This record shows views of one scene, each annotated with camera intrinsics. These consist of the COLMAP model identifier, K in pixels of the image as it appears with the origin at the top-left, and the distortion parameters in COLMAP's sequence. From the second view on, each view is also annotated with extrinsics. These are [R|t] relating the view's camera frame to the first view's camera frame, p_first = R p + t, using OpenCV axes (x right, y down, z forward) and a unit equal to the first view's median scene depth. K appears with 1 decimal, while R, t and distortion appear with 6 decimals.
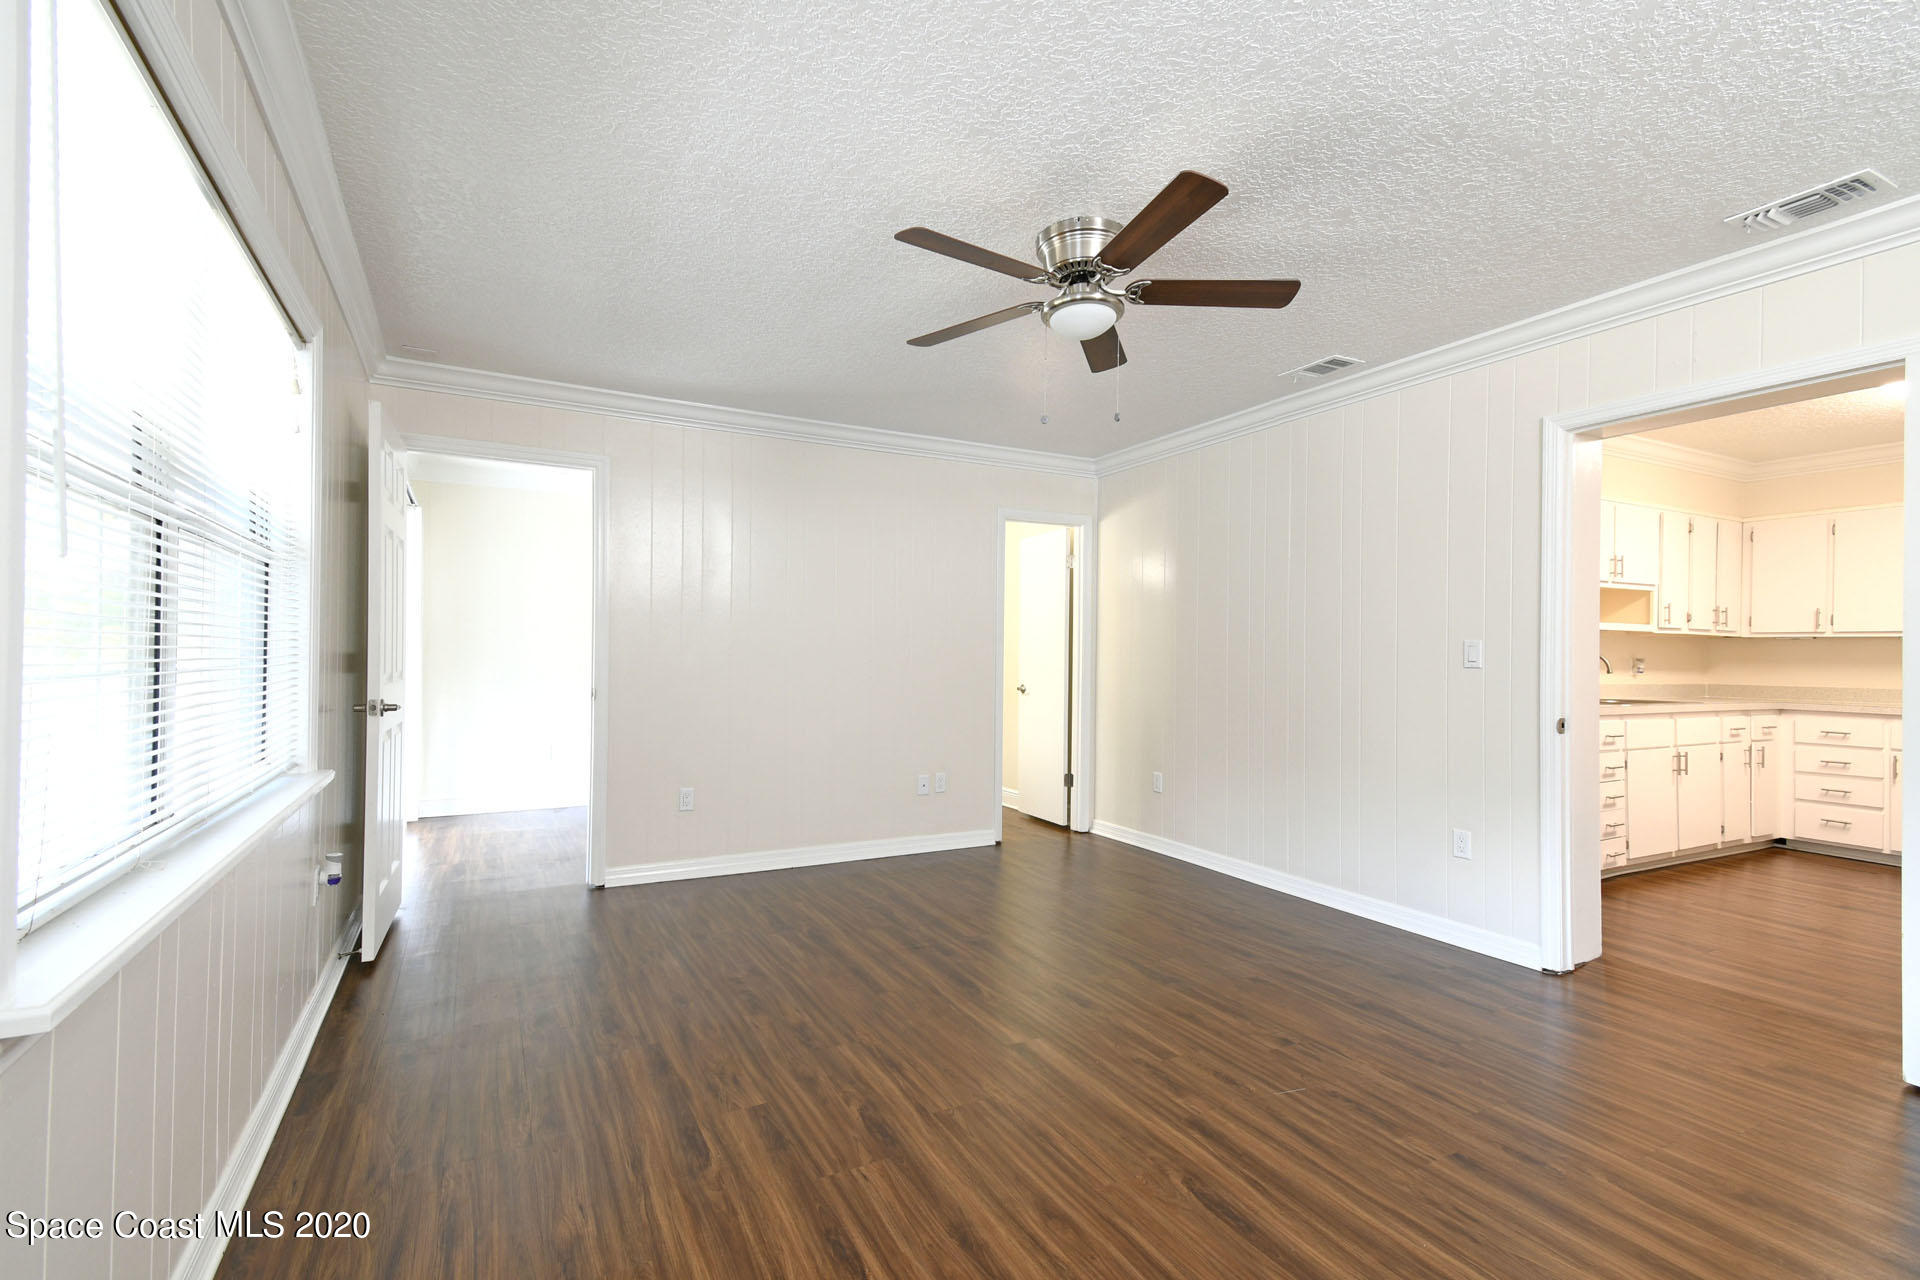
lens RADIAL K [[862.4, 0, 958.9], [0, 862.4, 652.6], [0, 0, 1]] dist [0.026761, -0.000982]
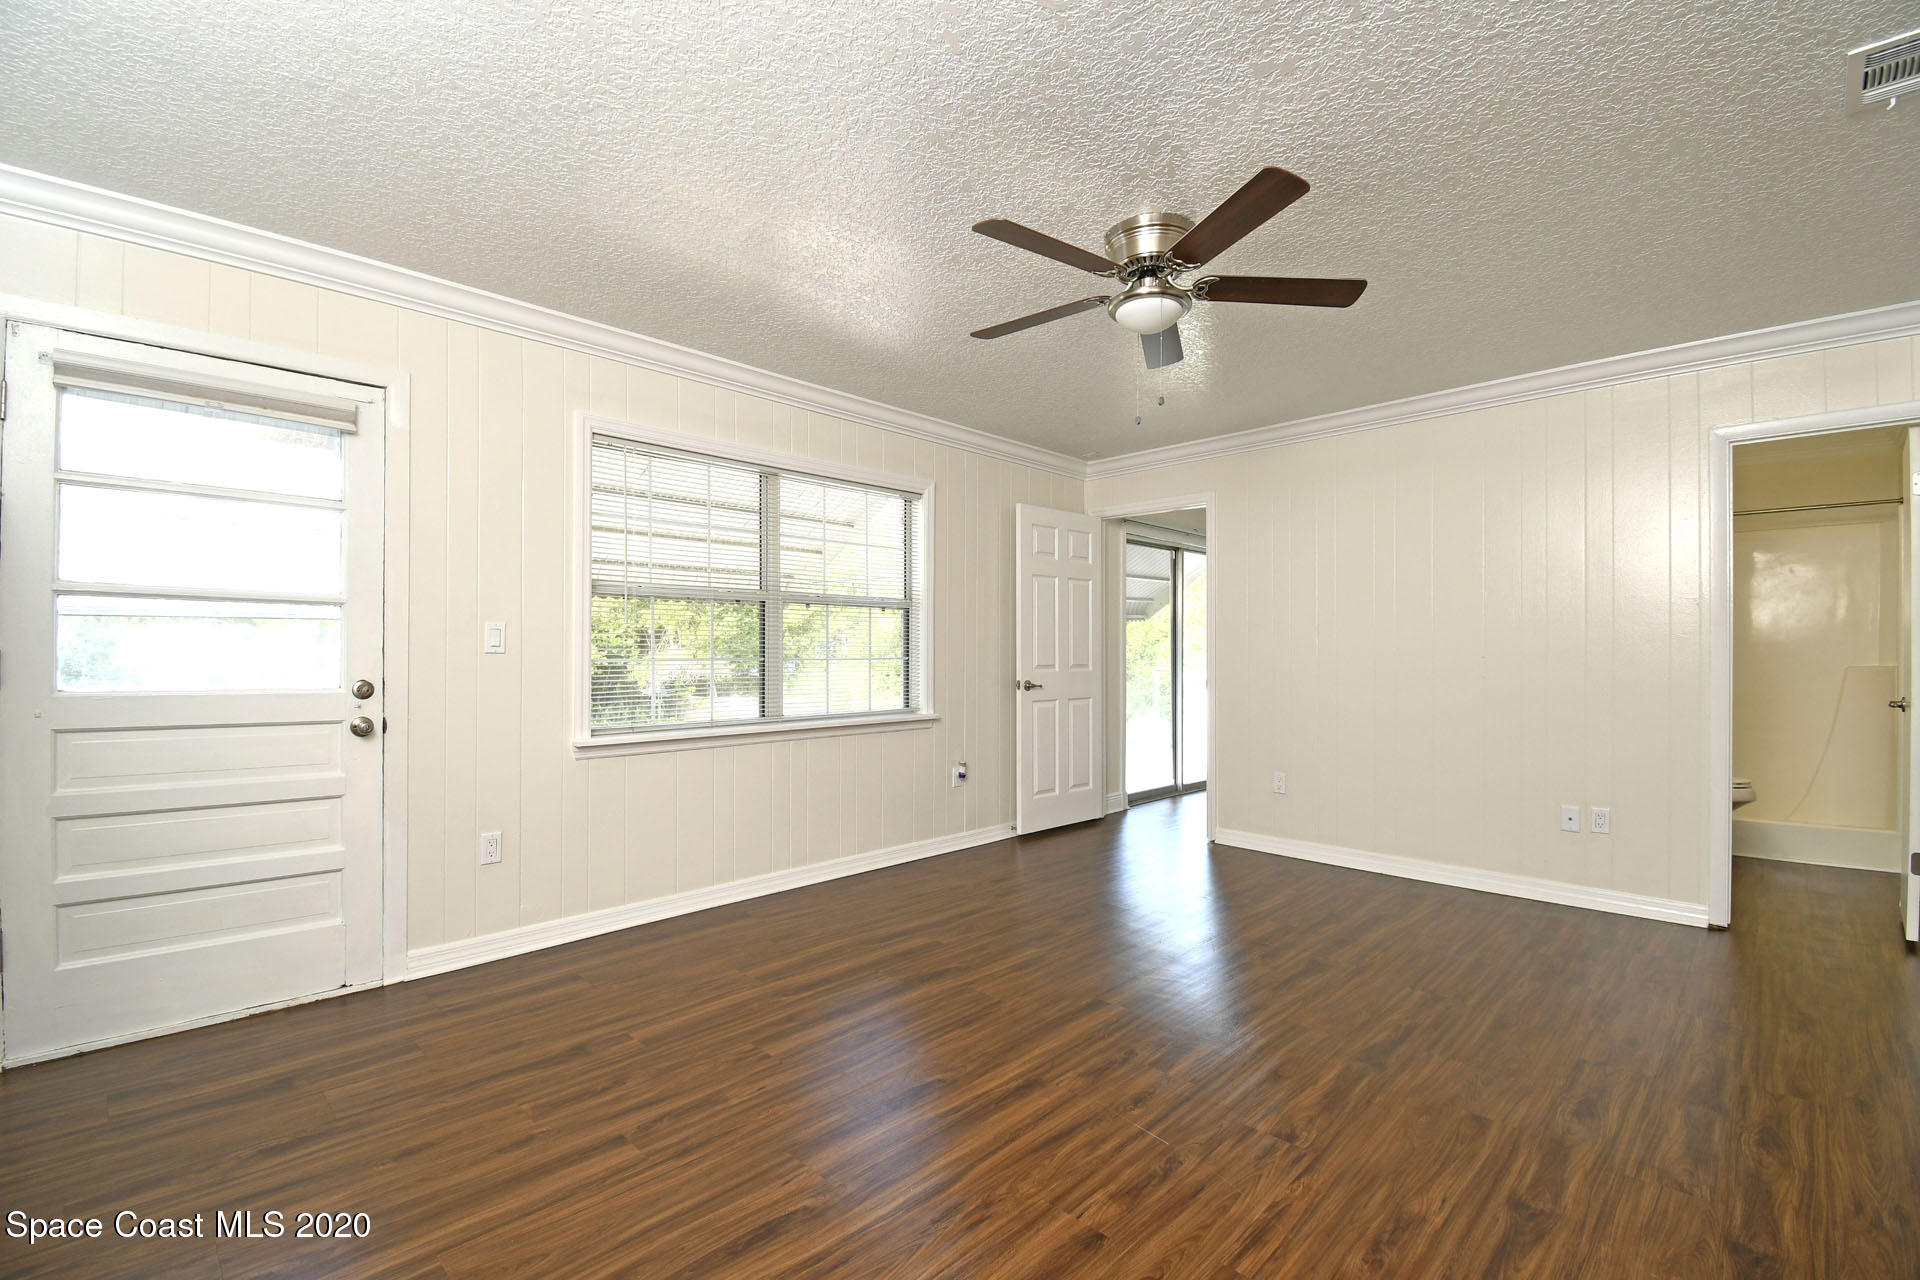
lens RADIAL K [[851.8, 0, 960.0], [0, 851.8, 640.0], [0, 0, 1]] dist [0.012867, -0.020557]
pose [[0.295103, -0.025091, -0.955136, 1.069198], [0.005156, 0.999682, -0.024668, 0.021803], [0.955452, 0.002355, 0.295139, 0.513929]]
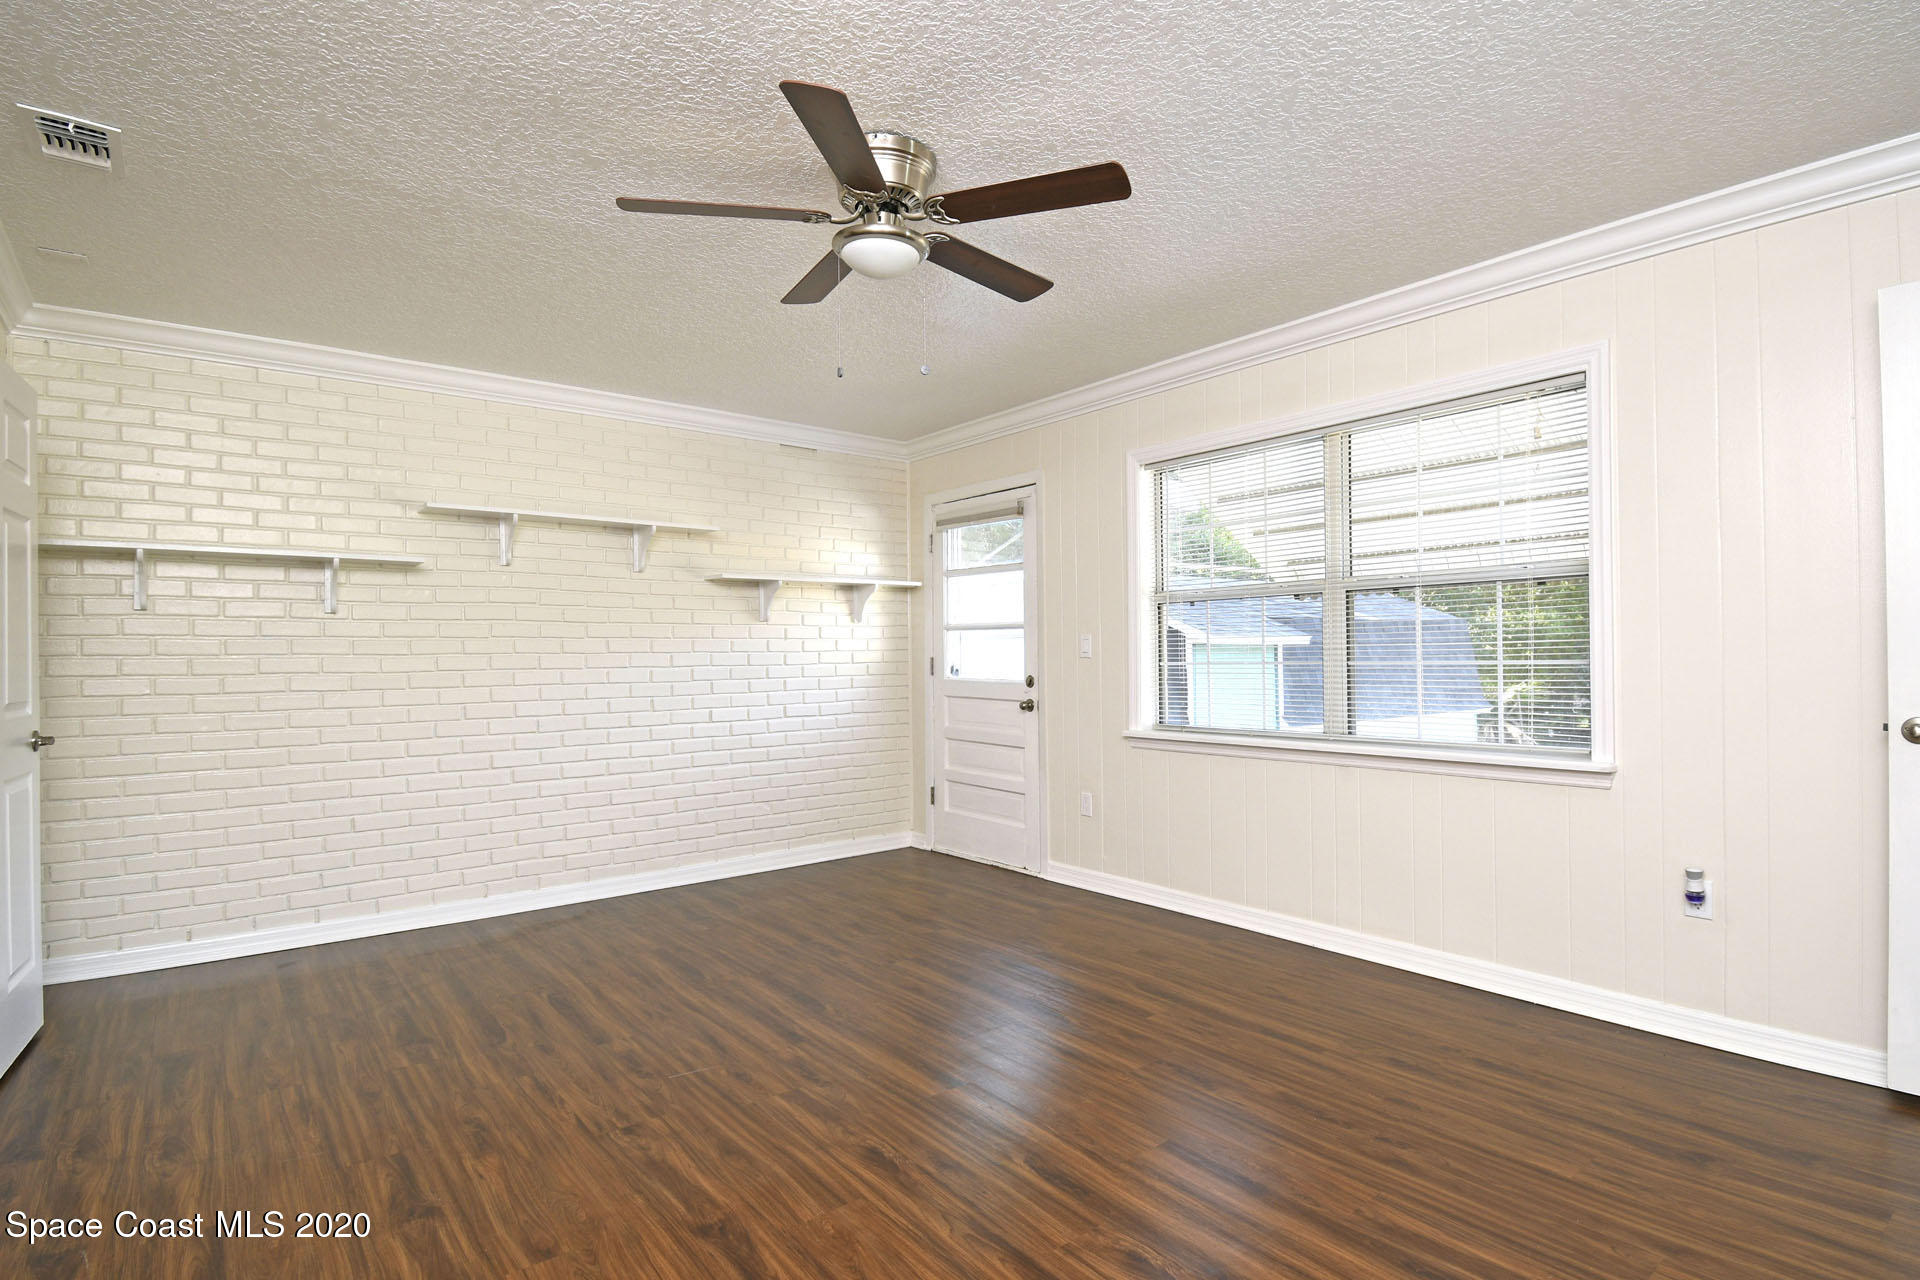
lens RADIAL K [[964.2, 0, 960.0], [0, 964.2, 640.0], [0, 0, 1]] dist [0.003756, -0.007466]
pose [[-0.985104, -0.004943, -0.171887, 0.240071], [-0.001500, 0.999796, -0.020155, 0.011237], [0.171951, -0.019597, -0.984911, 2.020089]]
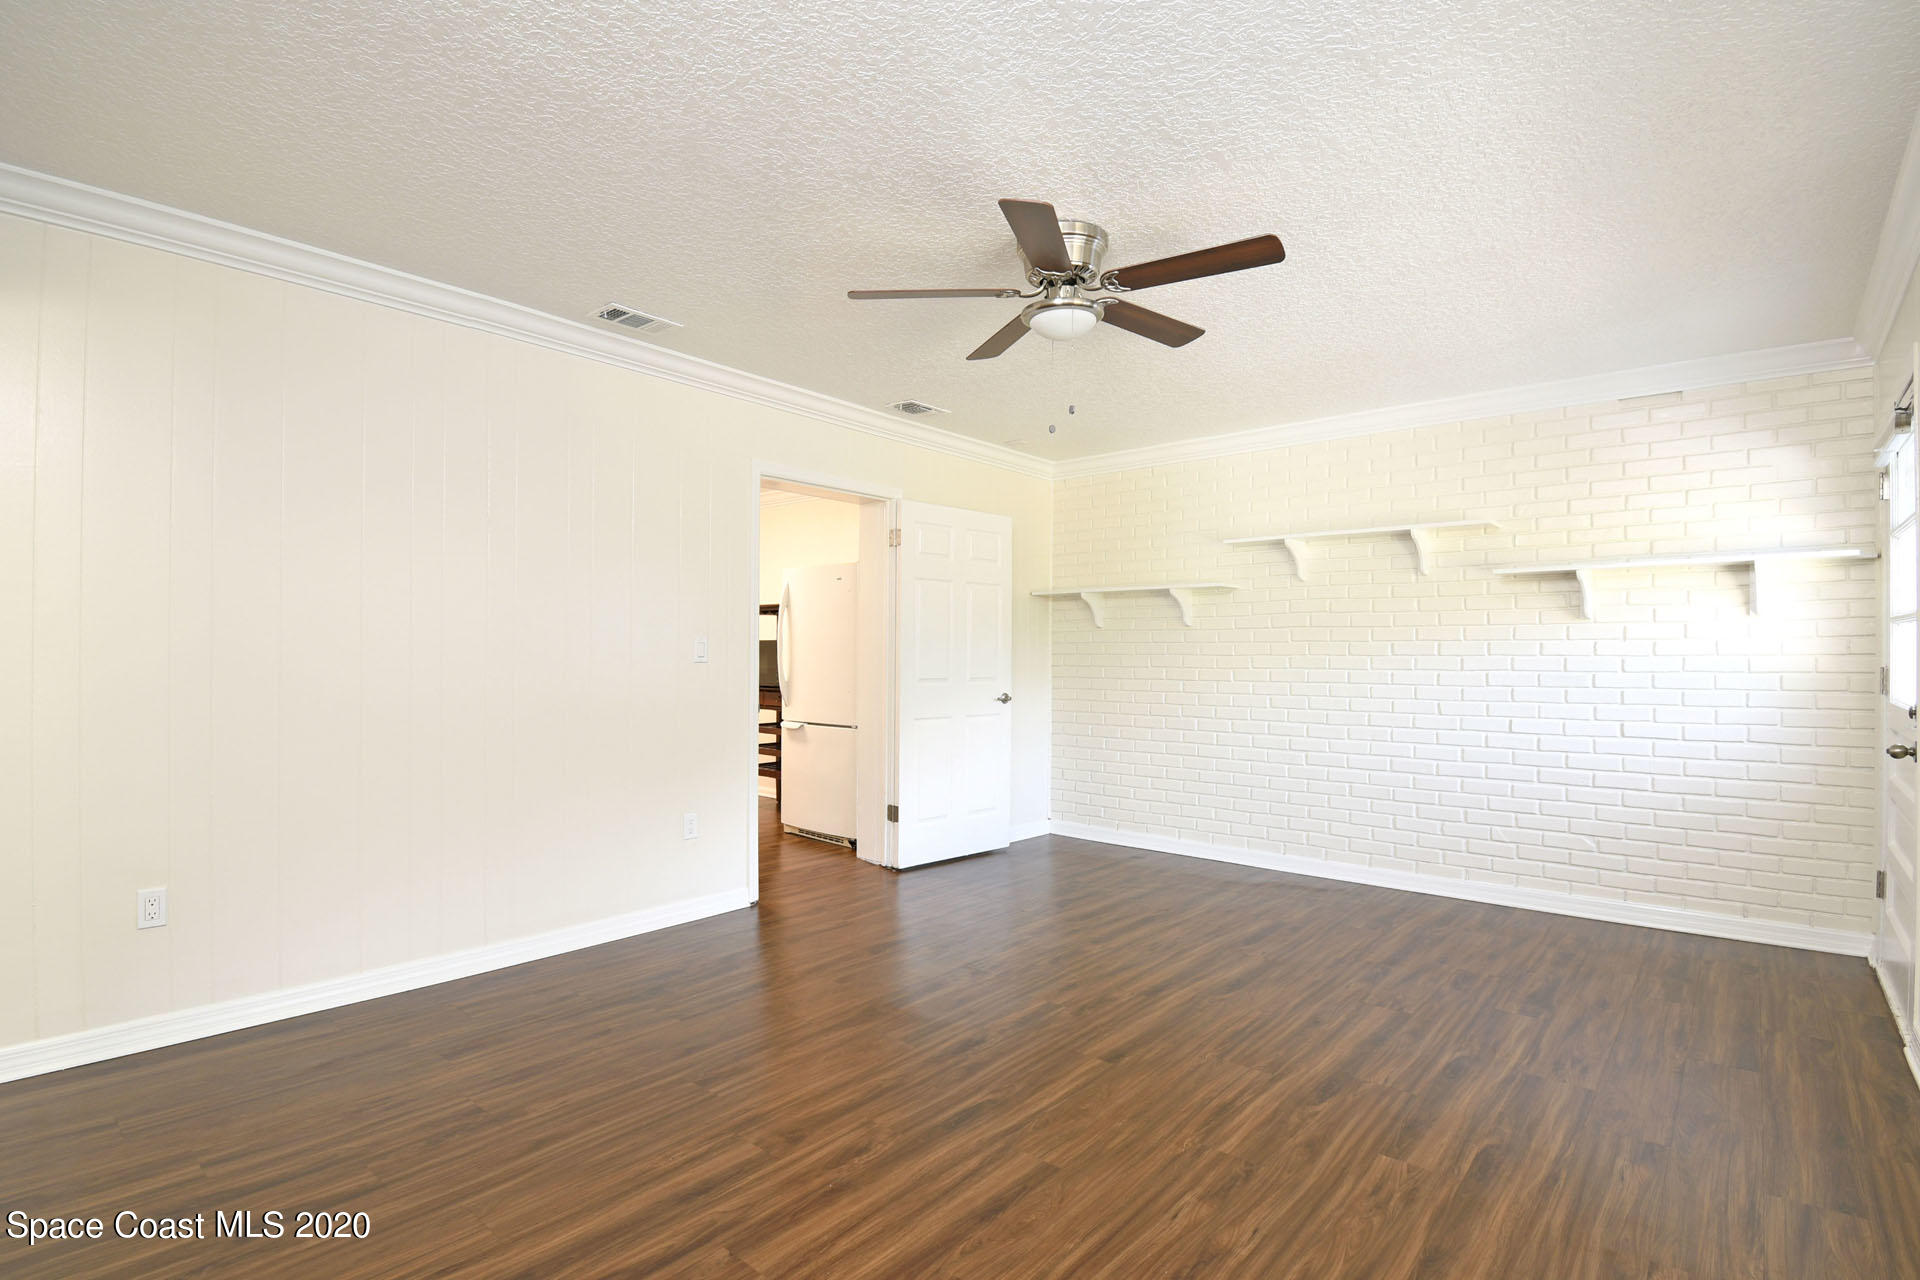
lens RADIAL K [[917.3, 0, 960.0], [0, 917.3, 640.0], [0, 0, 1]] dist [0.003496, -0.021879]
pose [[-0.350891, 0.001460, 0.936415, -0.845227], [-0.012388, 0.999904, -0.006201, -0.008558], [-0.936334, -0.013776, -0.350839, 1.537936]]
